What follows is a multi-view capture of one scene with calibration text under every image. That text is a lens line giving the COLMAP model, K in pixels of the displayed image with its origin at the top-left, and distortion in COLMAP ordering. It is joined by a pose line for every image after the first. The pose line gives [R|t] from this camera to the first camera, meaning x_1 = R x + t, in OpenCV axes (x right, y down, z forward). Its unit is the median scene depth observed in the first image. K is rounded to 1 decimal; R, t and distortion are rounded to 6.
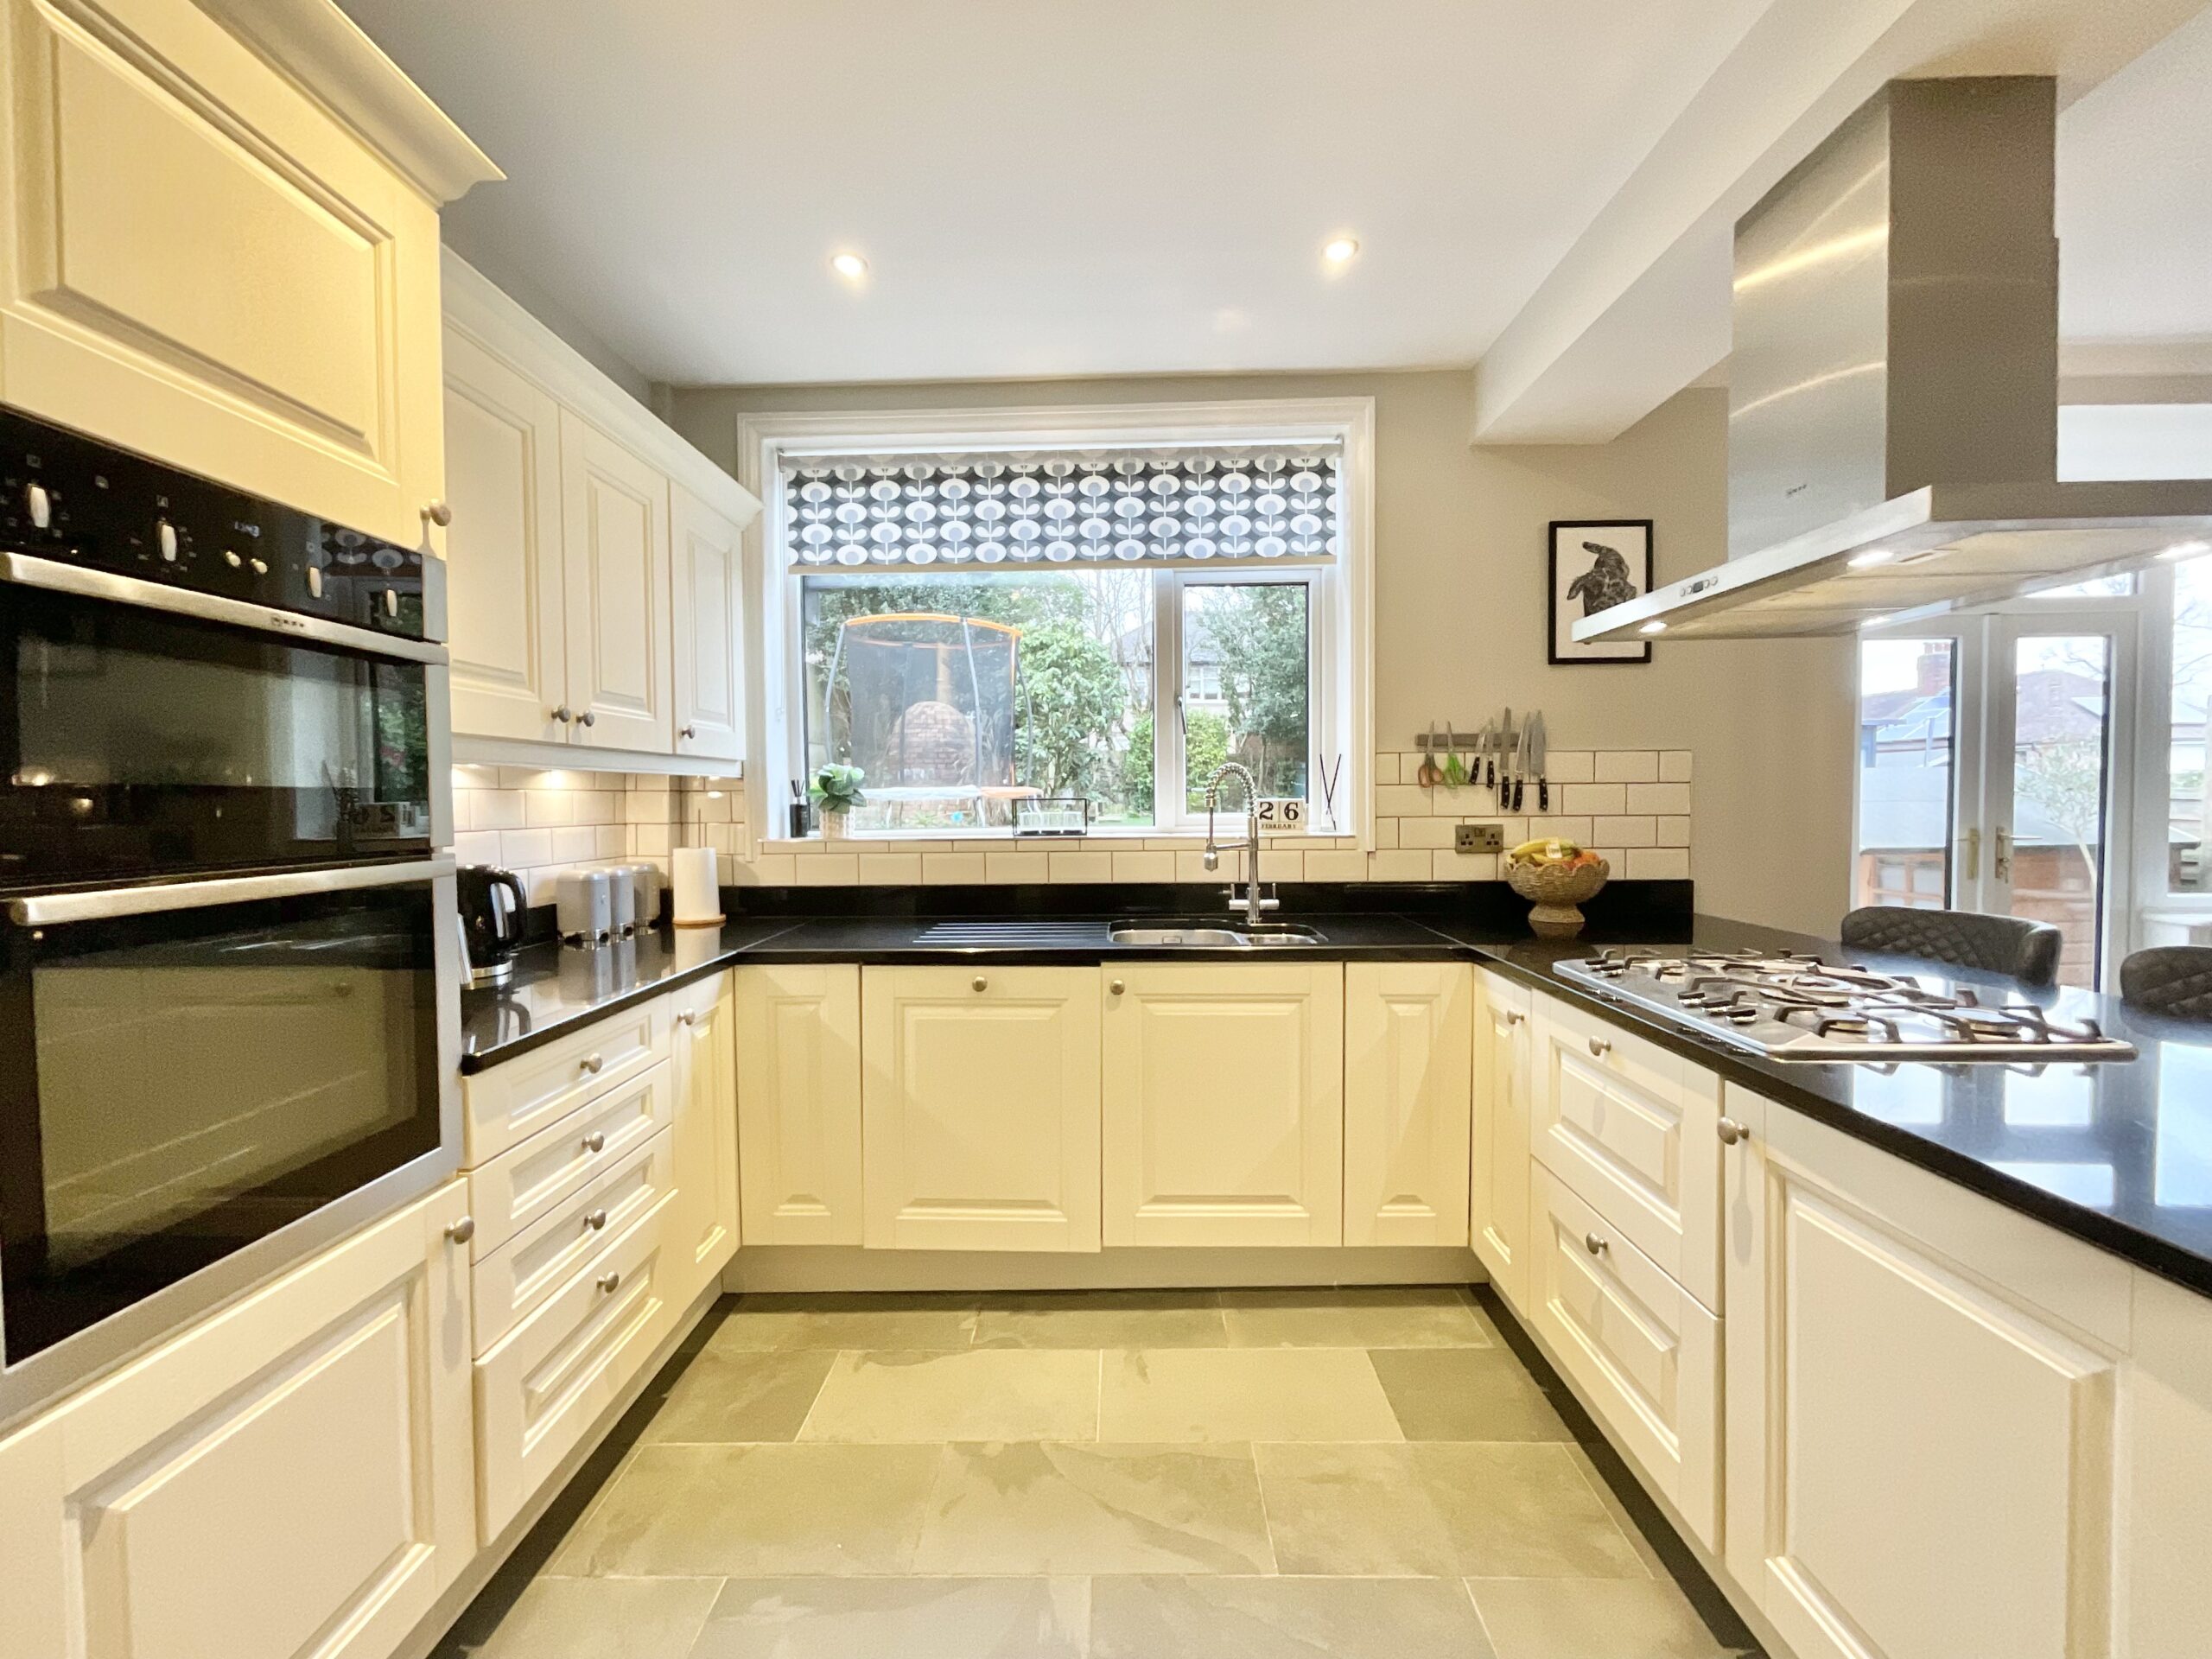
lens RADIAL K [[897.7, 0, 1106.0], [0, 897.7, 829.5], [0, 0, 1]] dist [-0.001566, 0.000356]
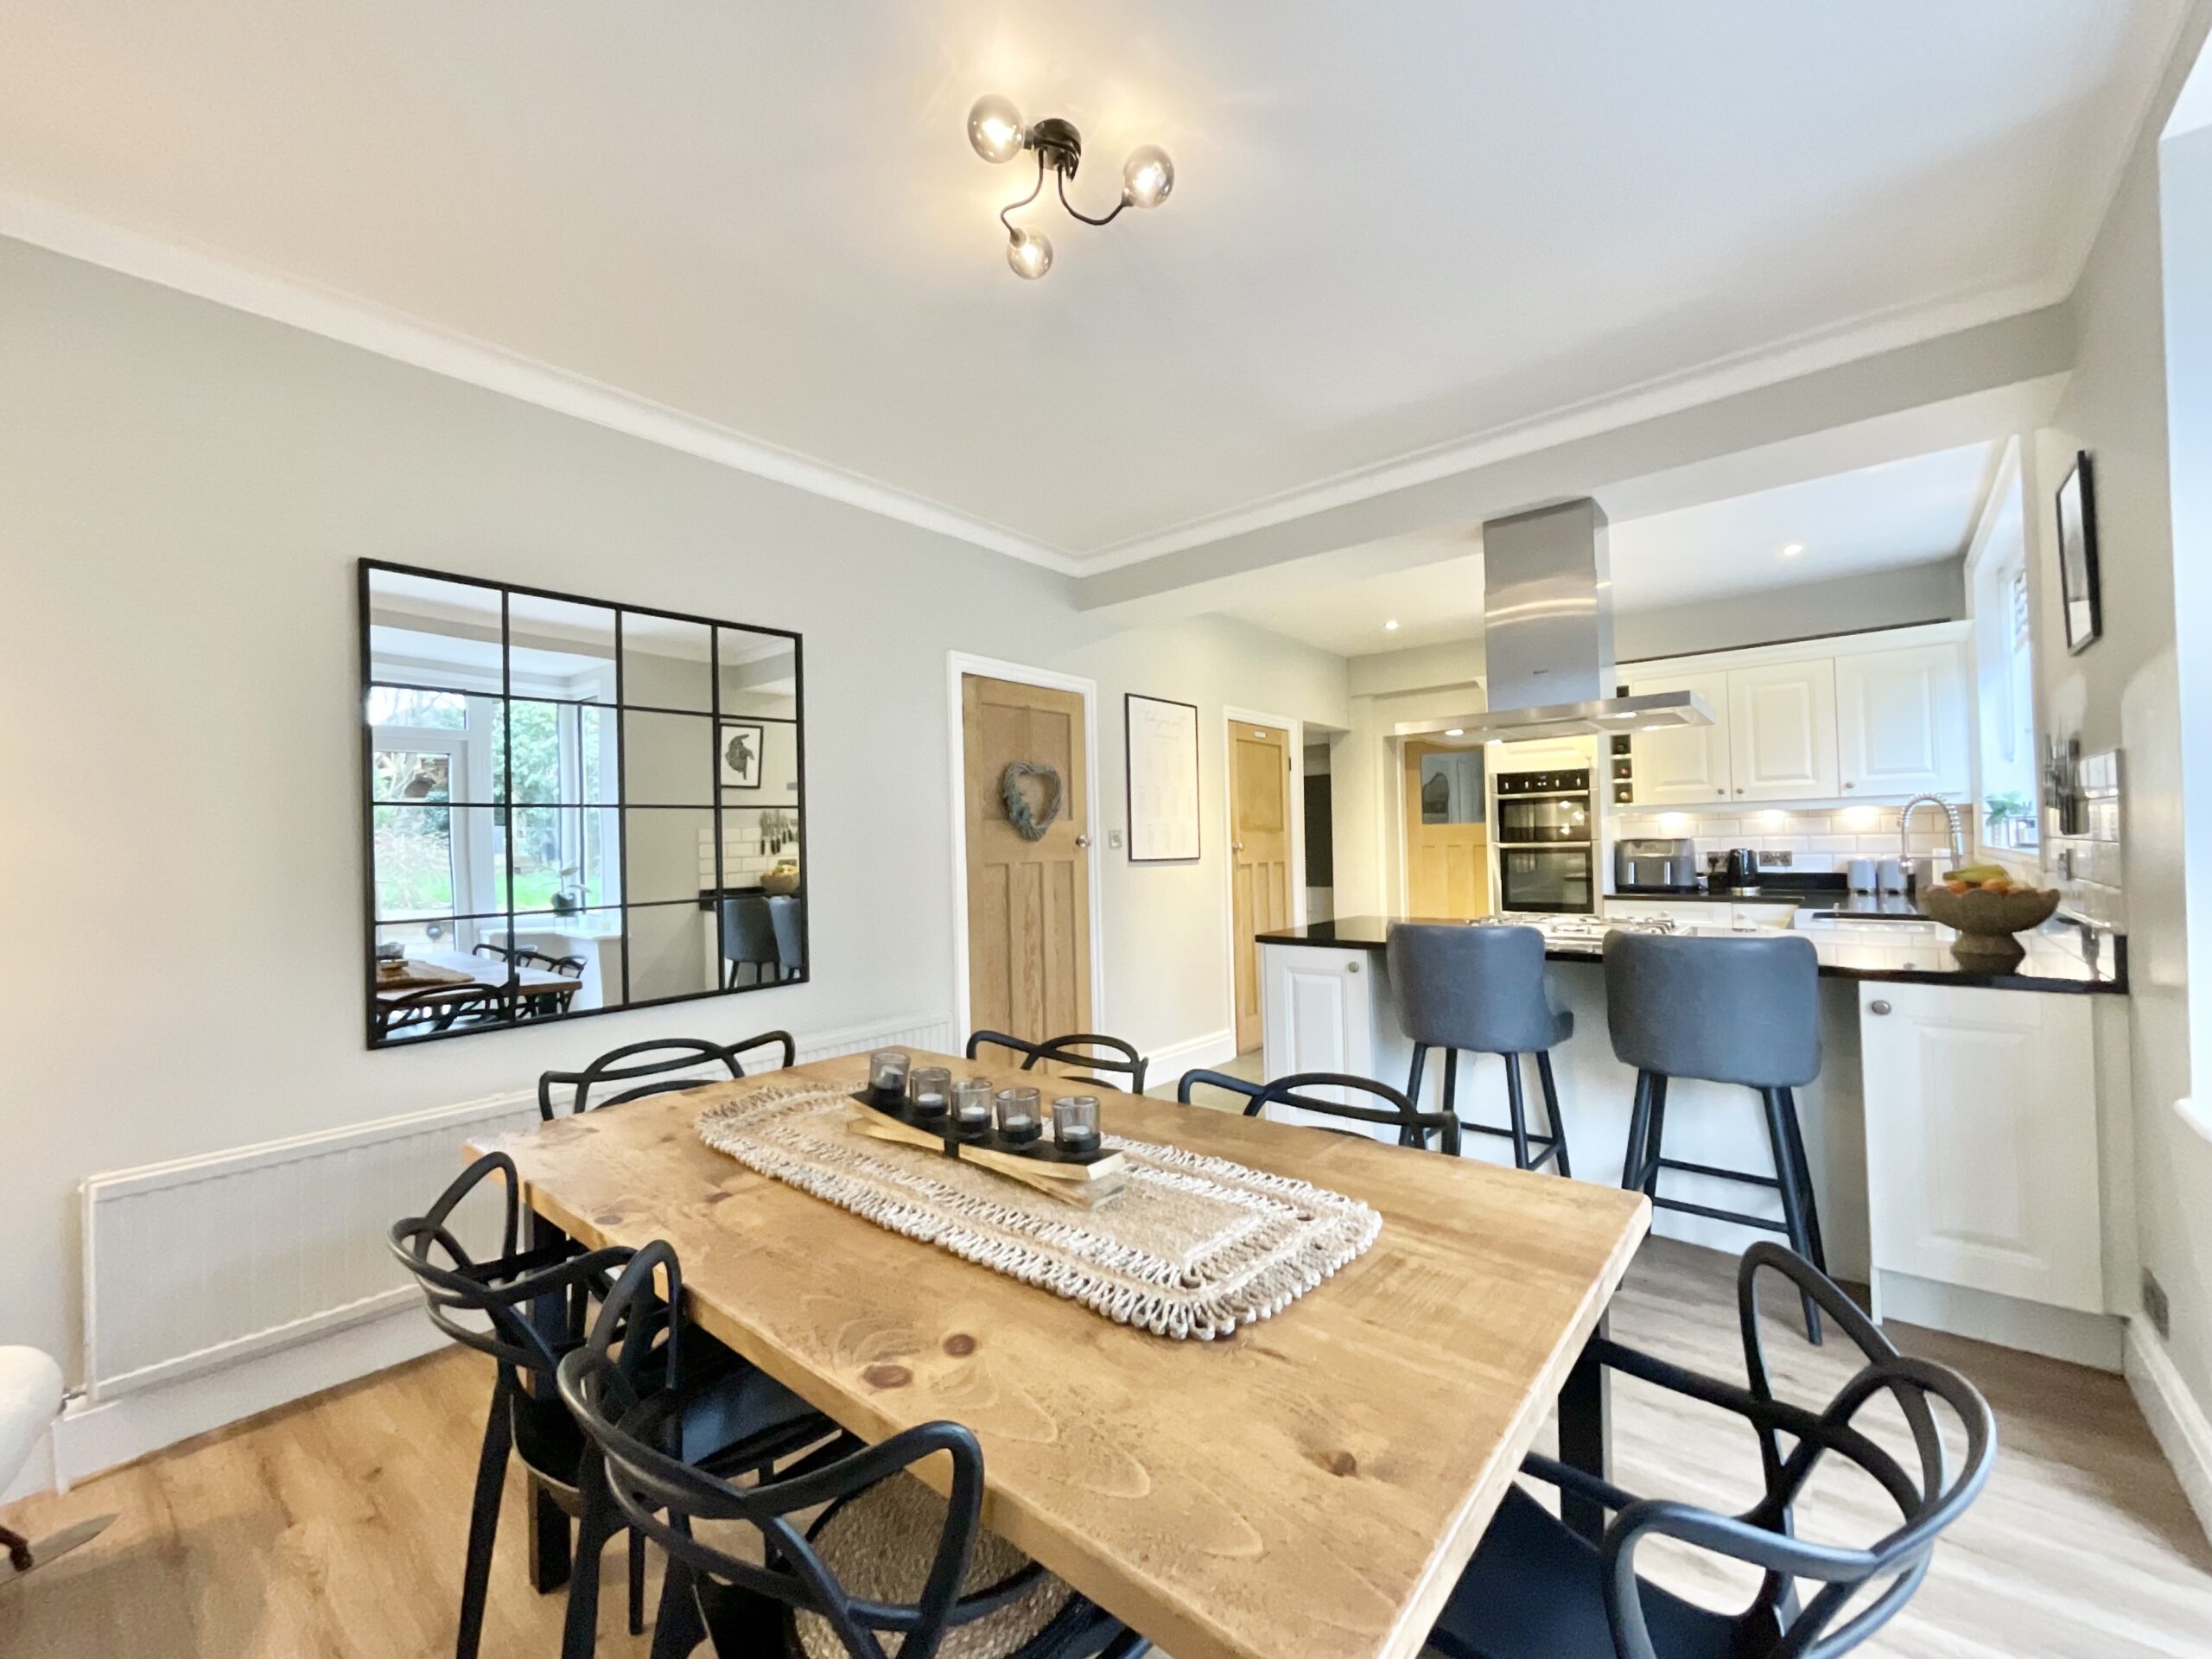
lens RADIAL K [[897.1, 0, 1102.2], [0, 897.1, 825.3], [0, 0, 1]] dist [0.000110, 0.000232]
pose [[-0.632032, 0.009034, -0.774889, 1.786624], [0.003772, 0.999956, 0.008582, -0.040597], [0.774933, 0.002501, -0.632039, 0.871240]]
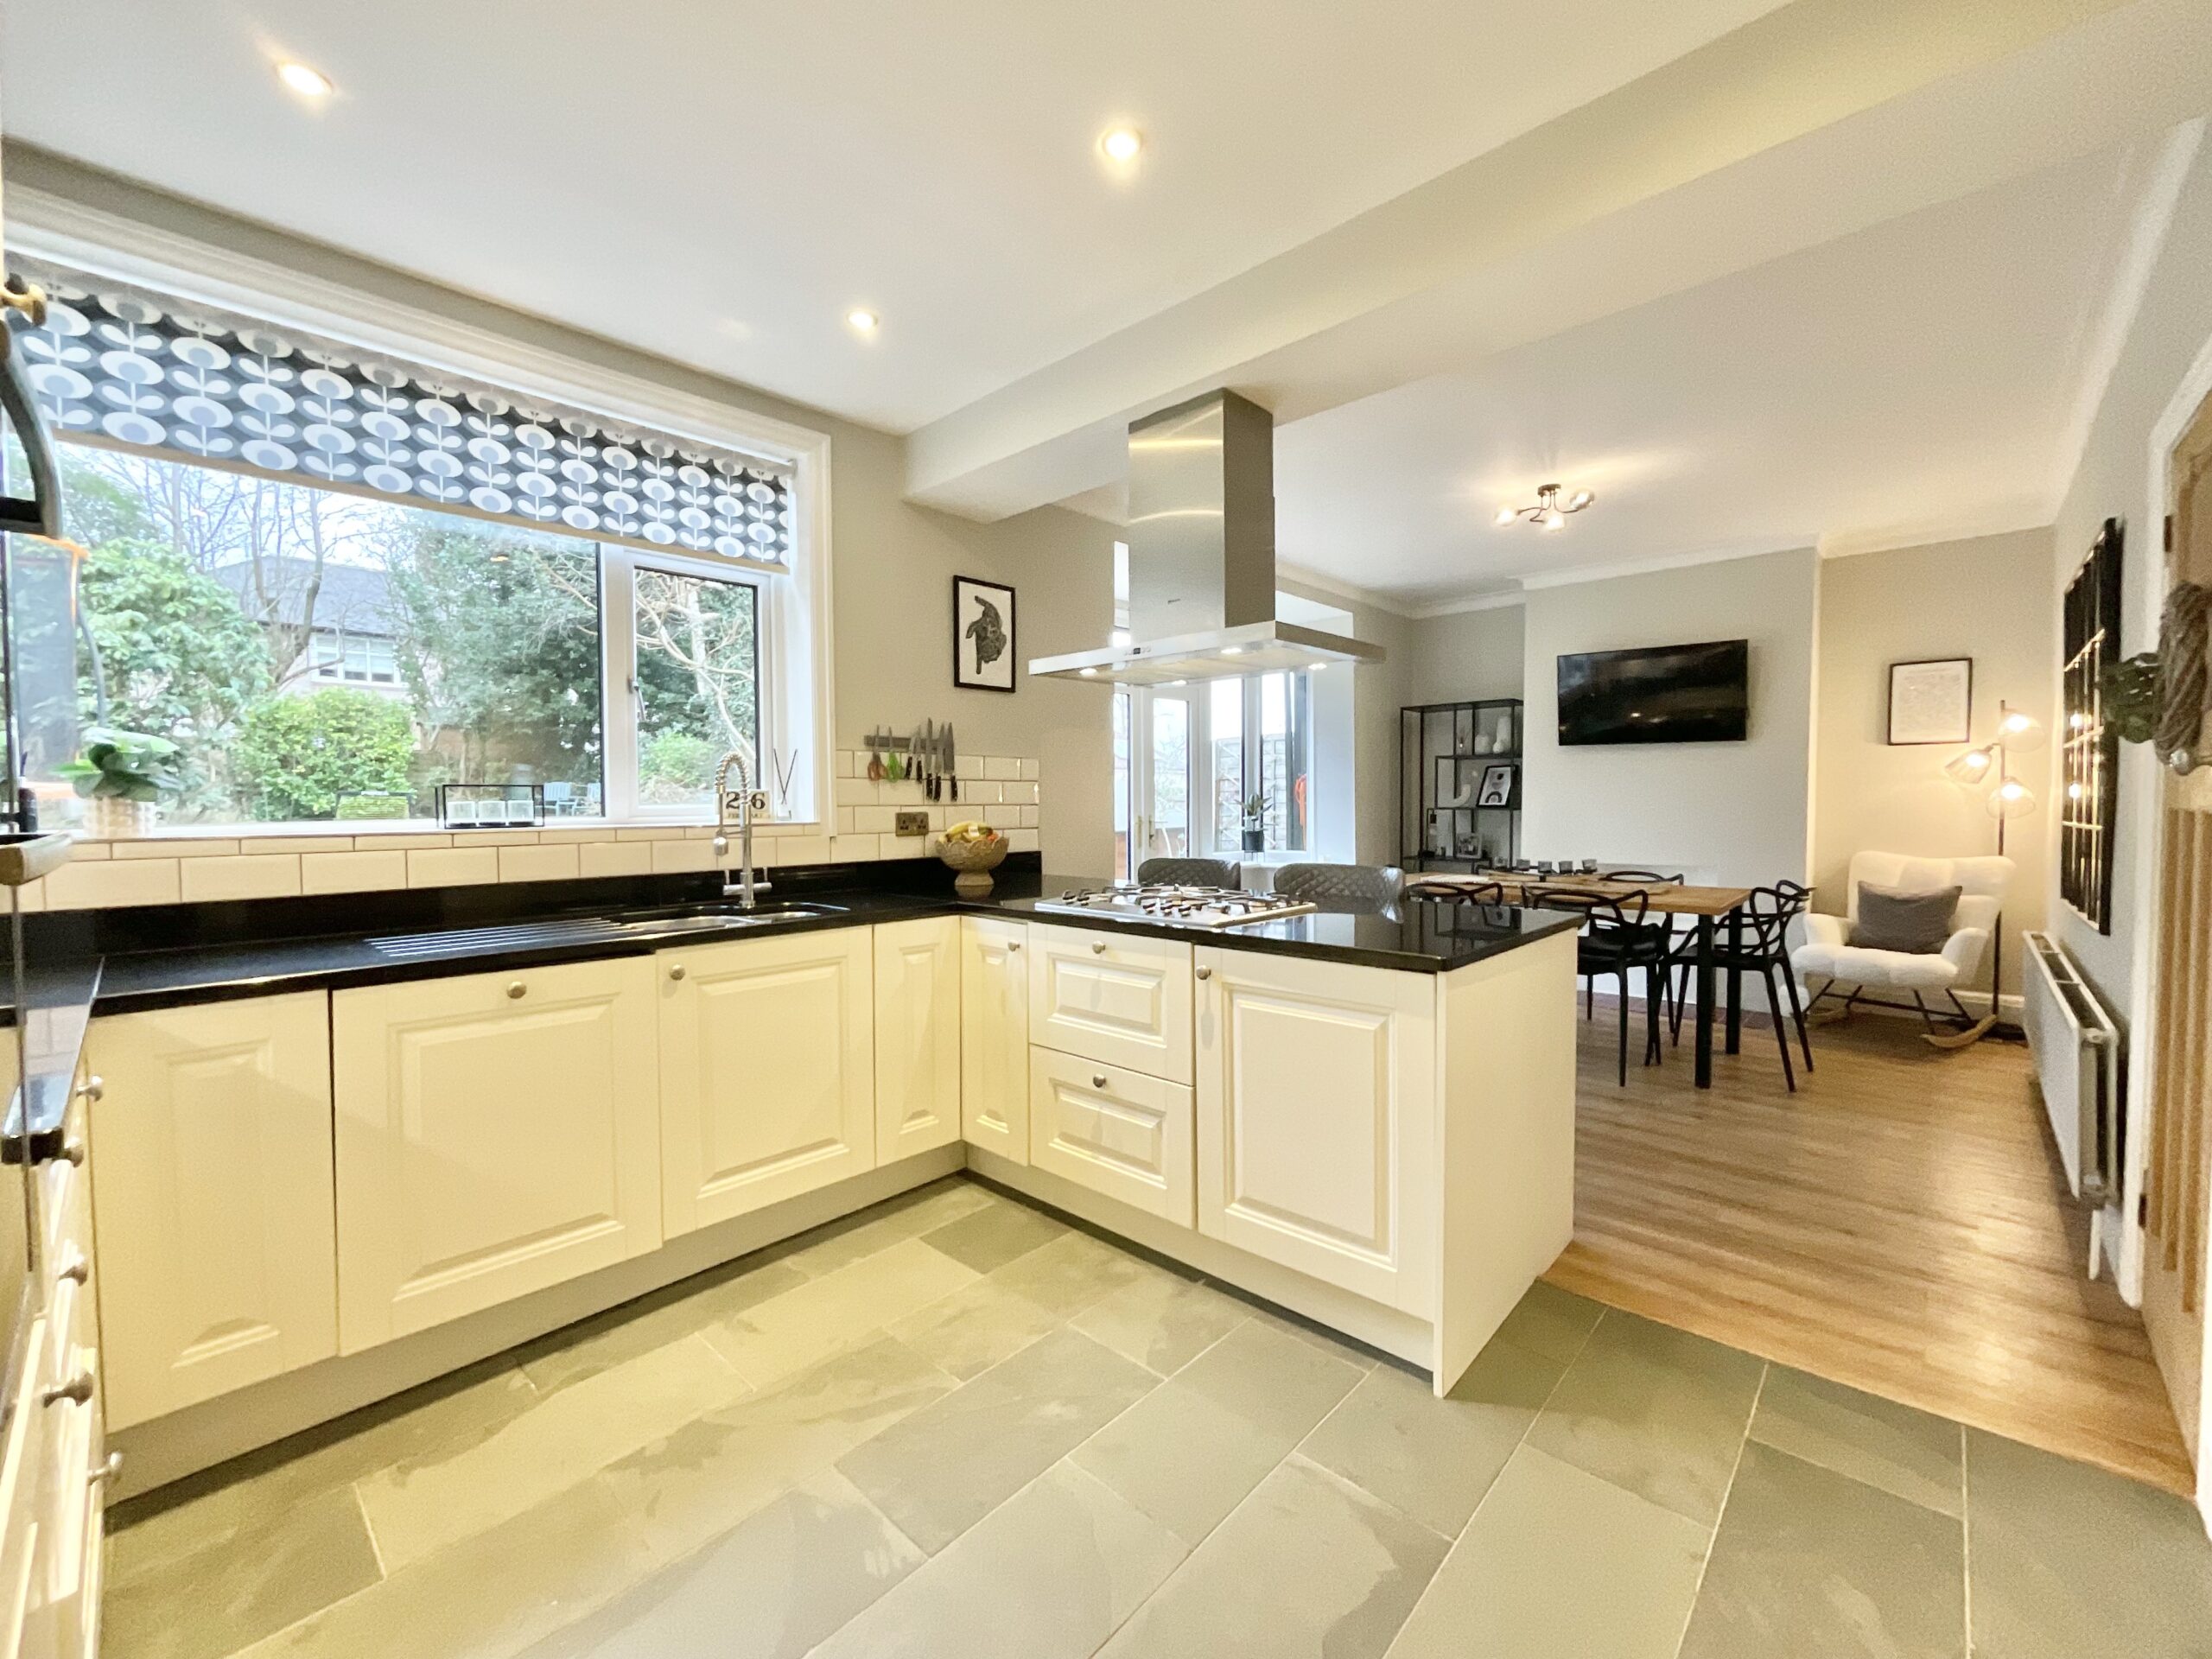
lens RADIAL K [[897.1, 0, 1102.2], [0, 897.1, 825.3], [0, 0, 1]] dist [0.000110, 0.000232]
pose [[0.673391, -0.016125, 0.739111, -0.329527], [0.027203, 0.999626, -0.002975, 0.024564], [-0.738786, 0.022109, 0.673577, -0.012379]]
